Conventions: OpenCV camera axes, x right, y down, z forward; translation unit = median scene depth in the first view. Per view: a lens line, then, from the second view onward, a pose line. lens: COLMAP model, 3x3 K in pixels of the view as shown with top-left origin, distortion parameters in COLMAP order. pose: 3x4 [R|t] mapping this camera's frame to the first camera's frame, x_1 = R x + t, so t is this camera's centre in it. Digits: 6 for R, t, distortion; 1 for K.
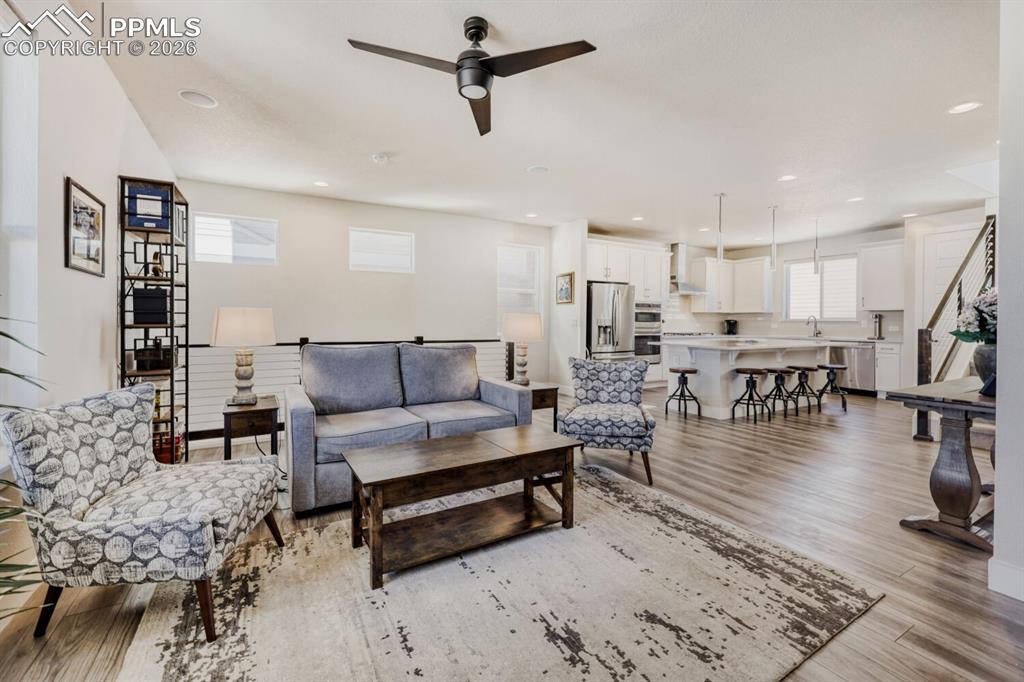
lens RADIAL K [[429.0, 0, 515.3], [0, 429.0, 322.9], [0, 0, 1]] dist [-0.003753, 0.000364]
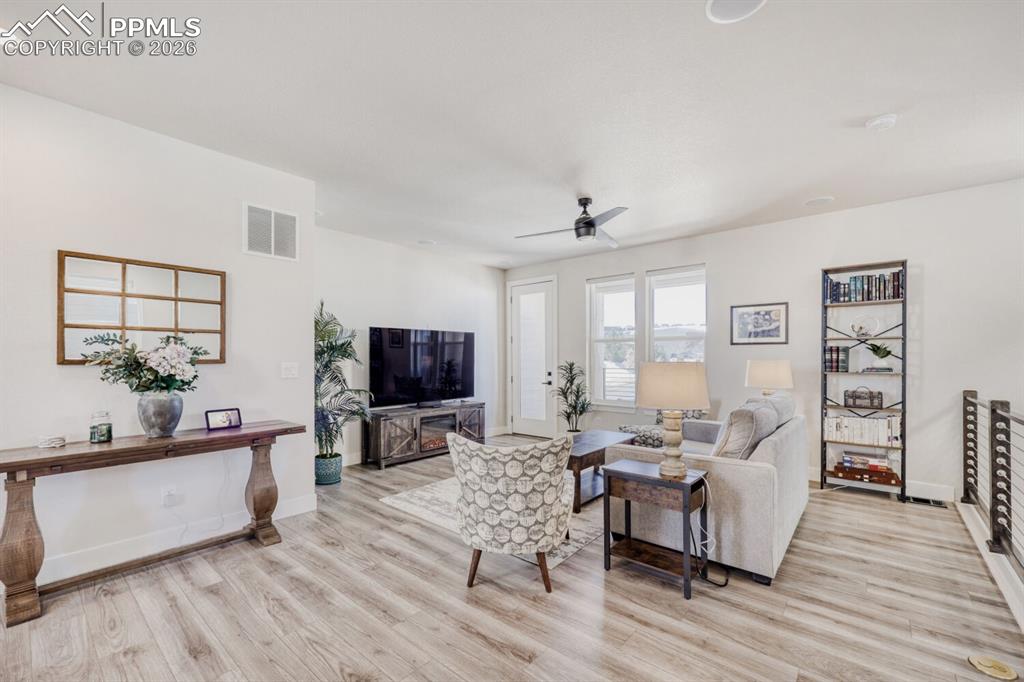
lens RADIAL K [[429.0, 0, 502.3], [0, 429.0, 357.7], [0, 0, 1]] dist [-0.003753, 0.000364]
pose [[-0.949857, -0.003521, -0.312666, 1.038701], [-0.003799, 0.999993, 0.000278, -0.066599], [0.312663, 0.001452, -0.949863, 3.397937]]
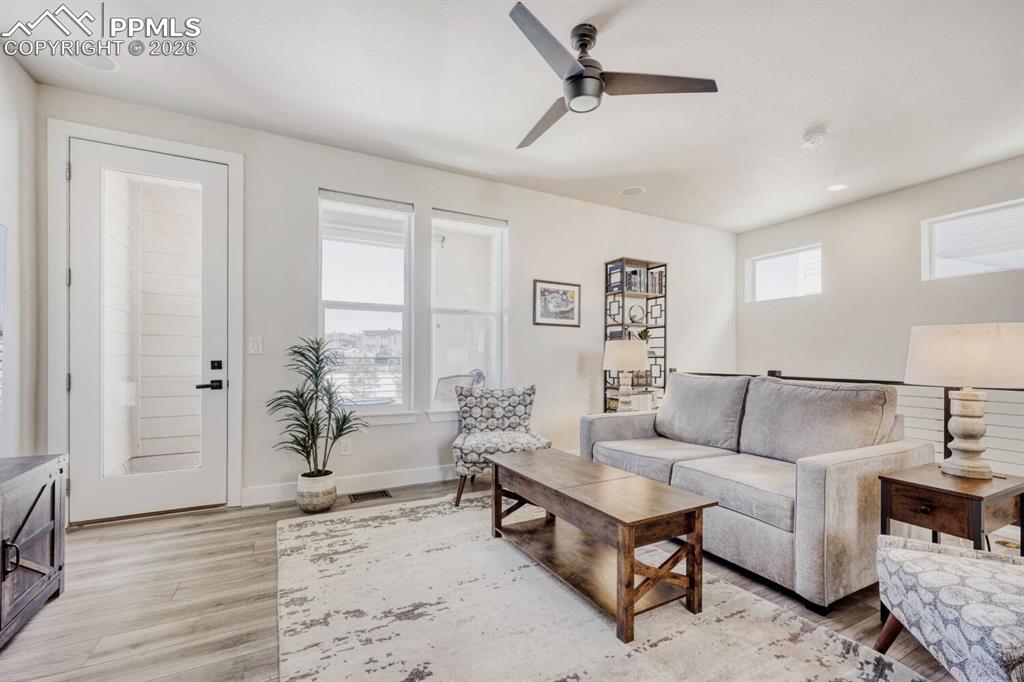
lens RADIAL K [[429.0, 0, 510.7], [0, 429.0, 359.5], [0, 0, 1]] dist [-0.003753, 0.000364]
pose [[-0.044721, -0.002184, -0.998997, 1.145391], [-0.011107, 0.999937, -0.001689, 0.044121], [0.998938, 0.011020, -0.044742, 1.180559]]
